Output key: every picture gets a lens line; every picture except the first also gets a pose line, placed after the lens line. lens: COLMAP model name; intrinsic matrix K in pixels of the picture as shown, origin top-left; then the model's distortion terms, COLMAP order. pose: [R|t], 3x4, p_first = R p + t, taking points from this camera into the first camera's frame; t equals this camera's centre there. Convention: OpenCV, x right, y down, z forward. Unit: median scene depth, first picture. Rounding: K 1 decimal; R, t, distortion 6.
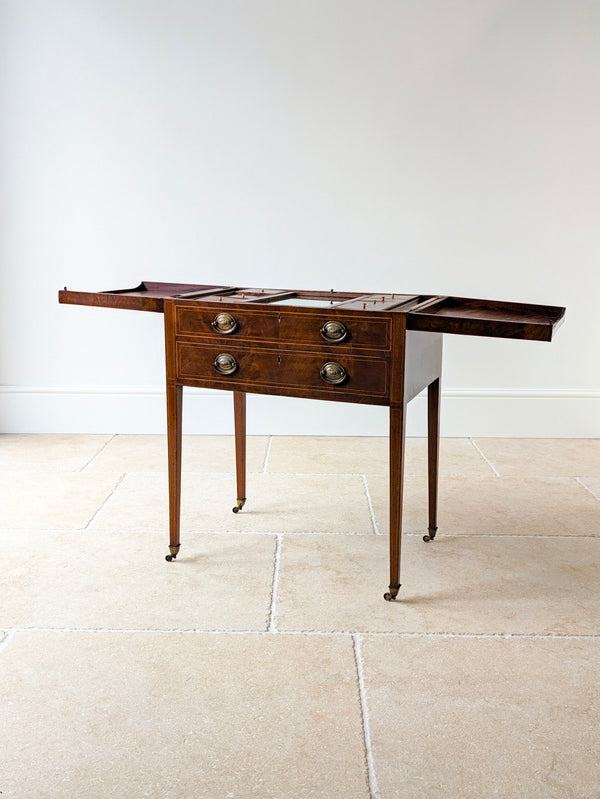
lens RADIAL K [[814.3, 0, 301.3], [0, 814.3, 337.4], [0, 0, 1]] dist [0.040319, -0.051961]
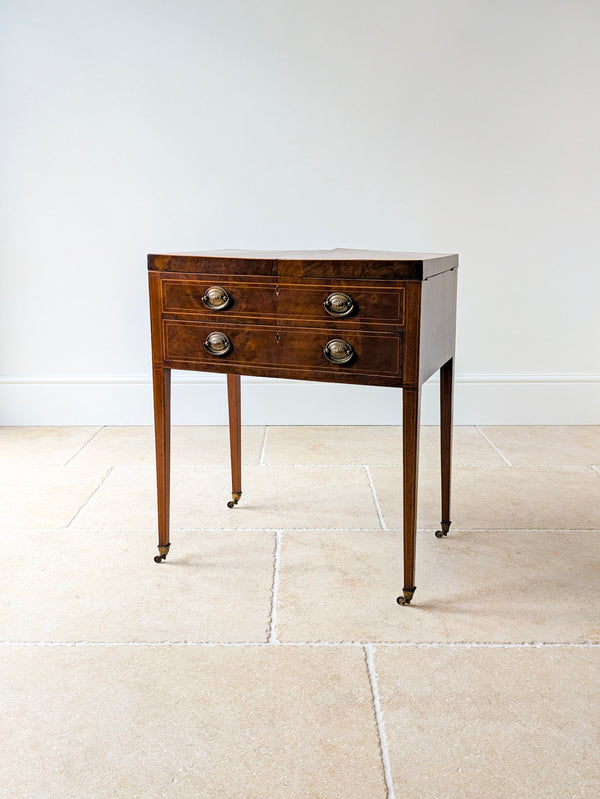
lens RADIAL K [[792.9, 0, 296.3], [0, 792.9, 334.0], [0, 0, 1]] dist [0.029446, -0.025133]
pose [[0.999941, -0.010269, 0.003440, -0.009680], [0.010265, 0.999947, 0.001105, 0.023076], [-0.003451, -0.001070, 0.999993, 0.131730]]
